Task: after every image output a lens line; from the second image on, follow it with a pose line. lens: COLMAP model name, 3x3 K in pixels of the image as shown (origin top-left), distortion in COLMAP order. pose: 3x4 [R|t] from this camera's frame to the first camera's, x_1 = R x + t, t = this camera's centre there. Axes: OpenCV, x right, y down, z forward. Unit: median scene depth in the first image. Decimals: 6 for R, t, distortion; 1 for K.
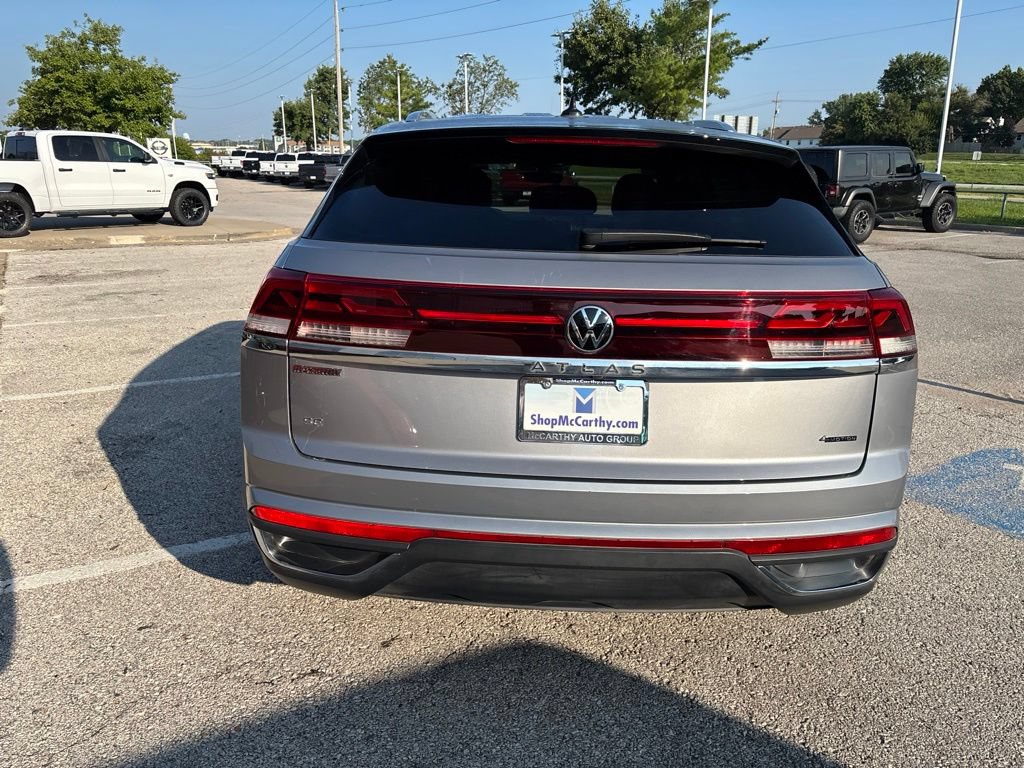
lens RADIAL K [[775.8, 0, 507.4], [0, 775.8, 380.5], [0, 0, 1]] dist [0.046168, -0.056285]
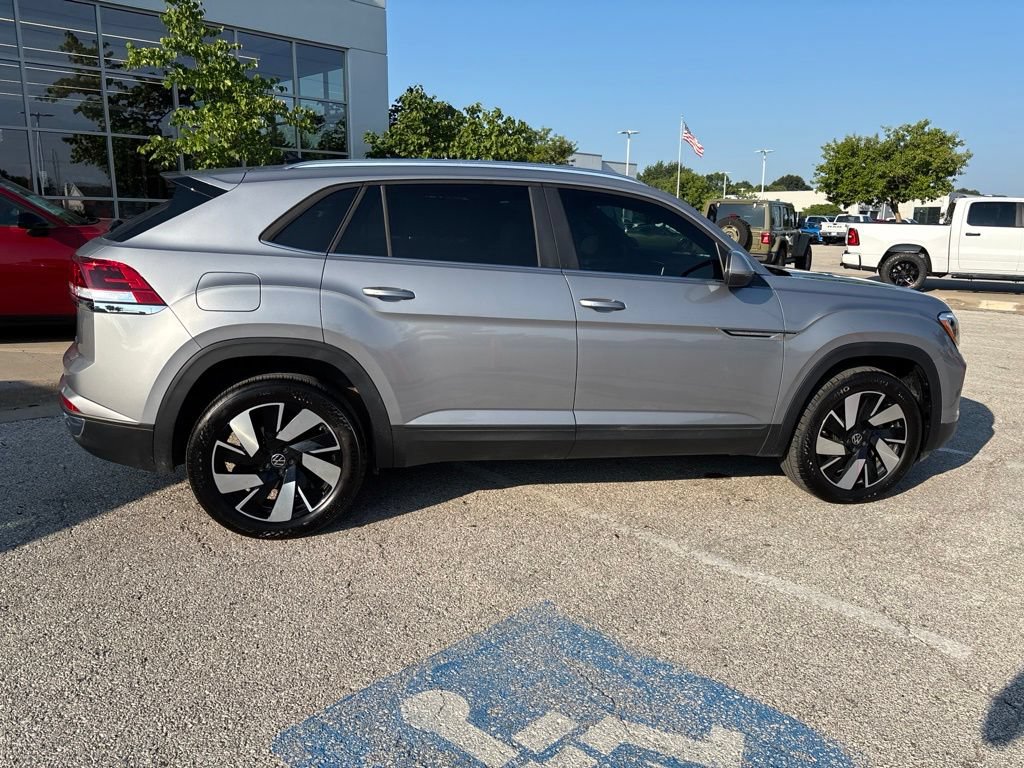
lens RADIAL K [[775.8, 0, 508.8], [0, 775.8, 380.8], [0, 0, 1]] dist [0.046168, -0.056285]
pose [[0.243449, 0.193049, -0.950508, 0.264829], [-0.278131, 0.952730, 0.122264, -0.036417], [0.929180, 0.234601, 0.285634, 0.160377]]
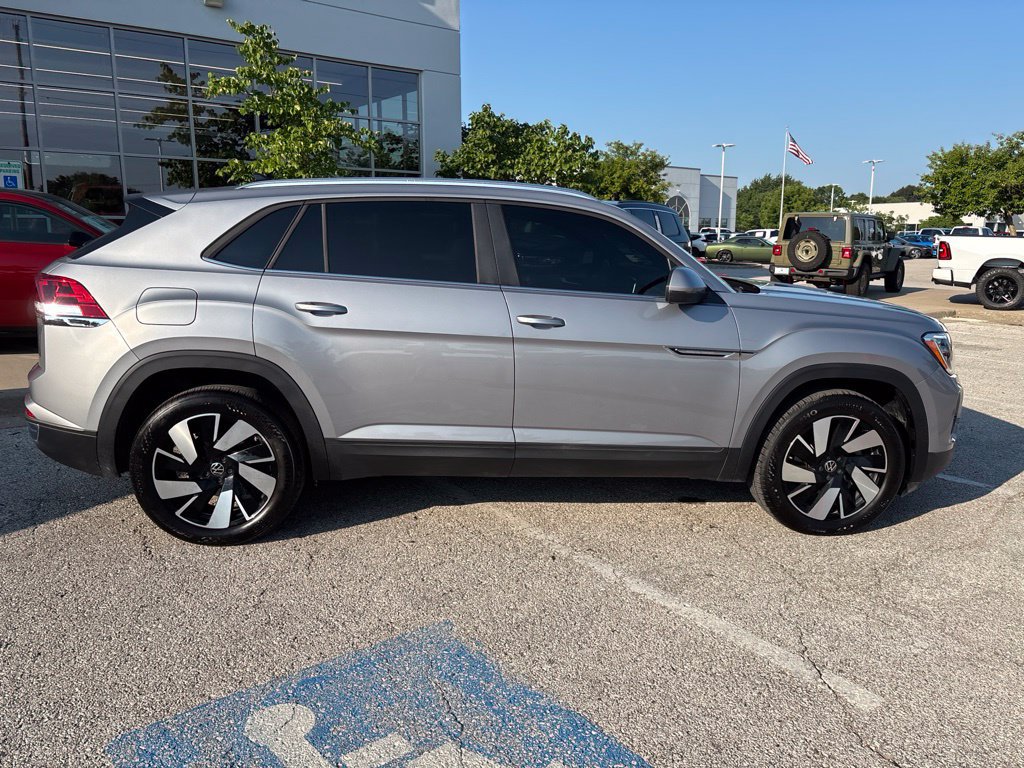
lens RADIAL K [[775.8, 0, 508.5], [0, 775.8, 375.8], [0, 0, 1]] dist [0.046168, -0.056285]
pose [[0.115105, 0.172027, -0.978344, 0.271345], [-0.279403, 0.950735, 0.134299, -0.048976], [0.953249, 0.257894, 0.157499, 0.202100]]
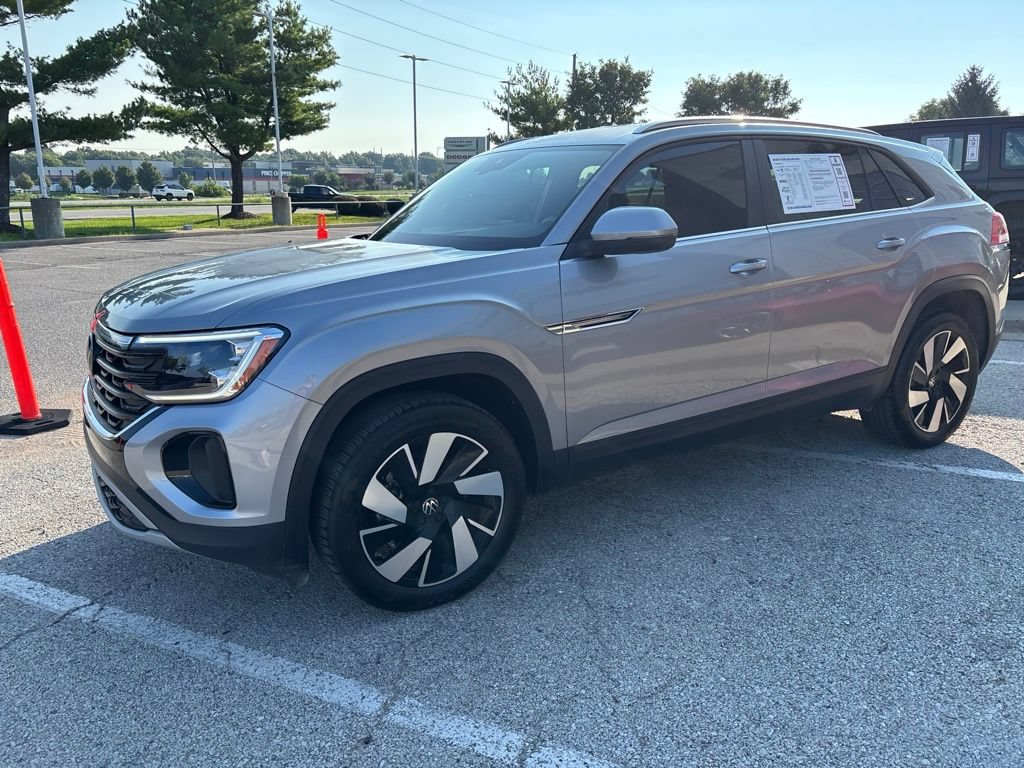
lens RADIAL K [[775.8, 0, 509.9], [0, 775.8, 381.8], [0, 0, 1]] dist [0.046168, -0.056285]
pose [[-0.529887, -0.215020, 0.820357, -0.173025], [0.225791, 0.896641, 0.380858, -0.100838], [-0.817458, 0.387041, -0.426569, 0.377790]]
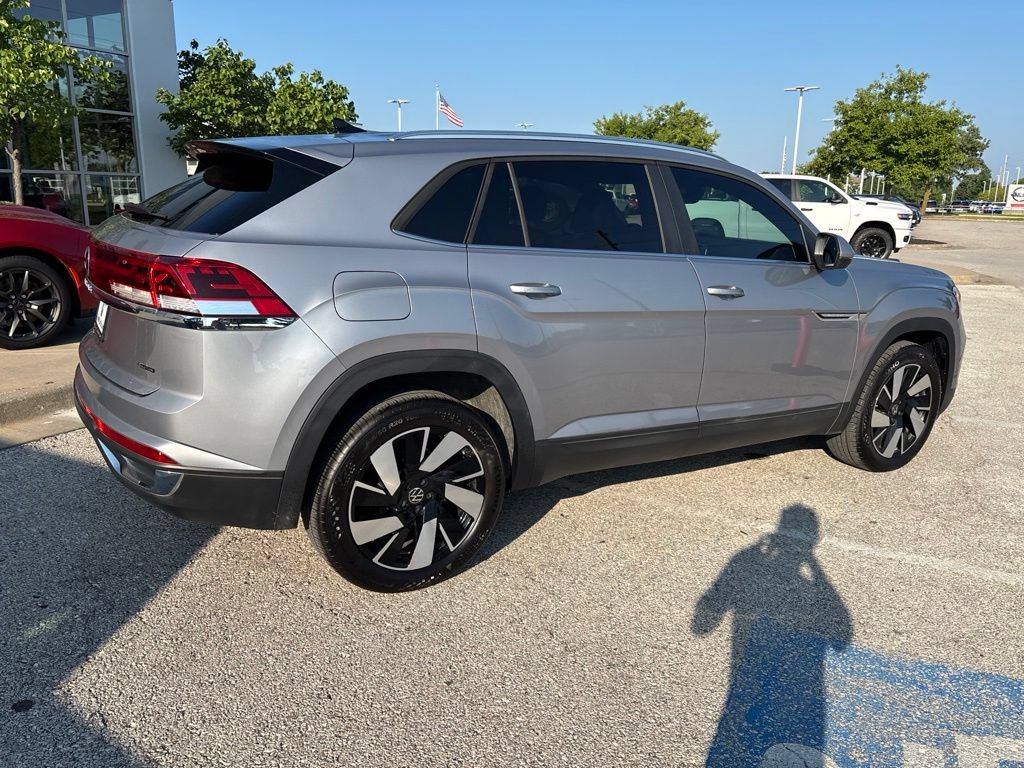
lens RADIAL K [[775.8, 0, 510.0], [0, 775.8, 381.8], [0, 0, 1]] dist [0.046168, -0.056285]
pose [[0.532205, 0.199686, -0.822729, 0.206039], [-0.244974, 0.966537, 0.076122, -0.016995], [0.810398, 0.161035, 0.563314, 0.086232]]
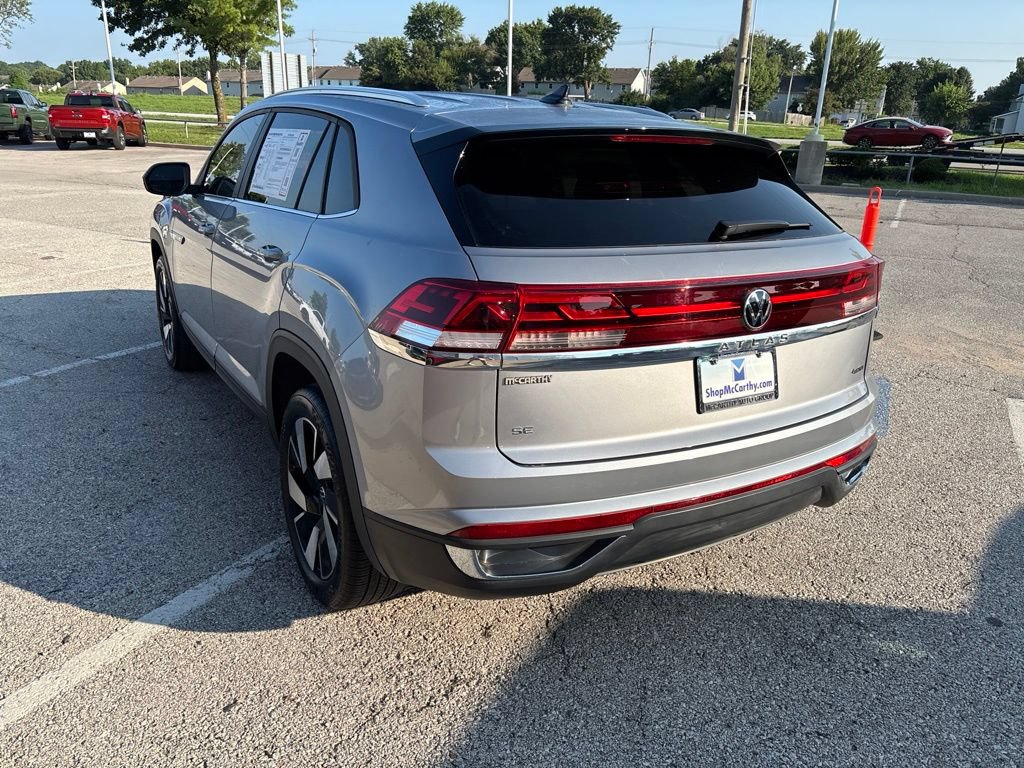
lens RADIAL K [[775.8, 0, 508.4], [0, 775.8, 382.0], [0, 0, 1]] dist [0.046168, -0.056285]
pose [[0.851681, -0.156274, 0.500218, -0.085631], [0.119174, 0.987250, 0.105519, -0.013239], [-0.510330, -0.030256, 0.859446, 0.017691]]
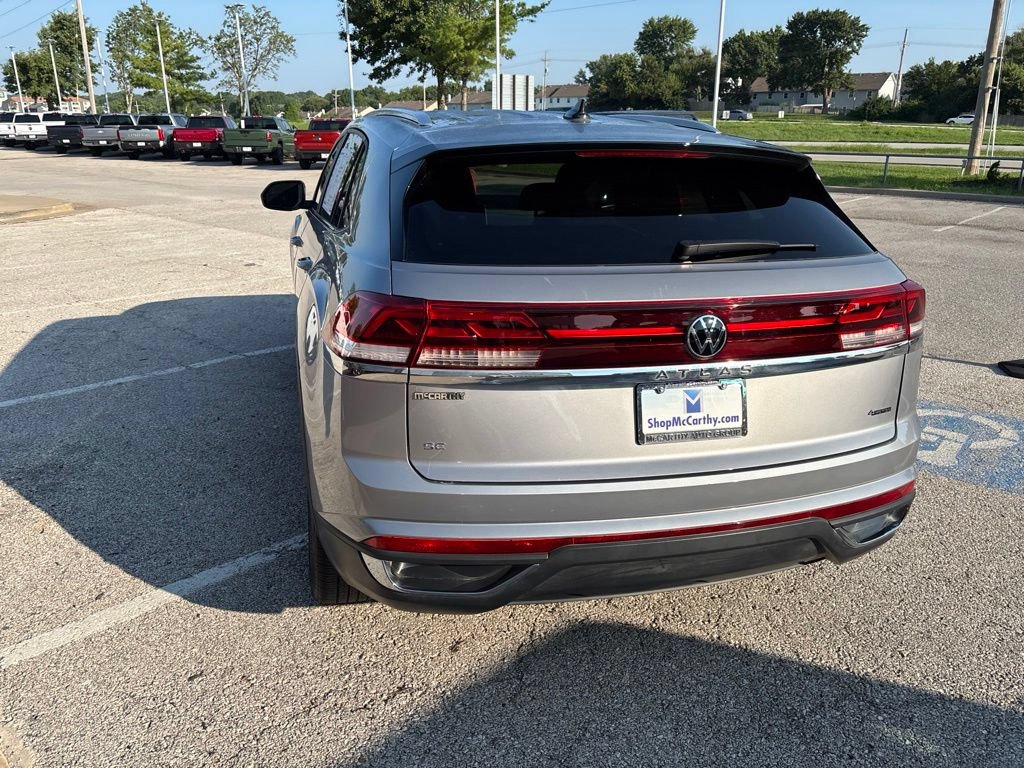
lens RADIAL K [[775.8, 0, 507.8], [0, 775.8, 382.2], [0, 0, 1]] dist [0.046168, -0.056285]
pose [[0.962566, -0.090512, 0.255487, -0.046100], [0.077227, 0.995110, 0.061581, -0.009489], [-0.259811, -0.039545, 0.964849, 0.002018]]
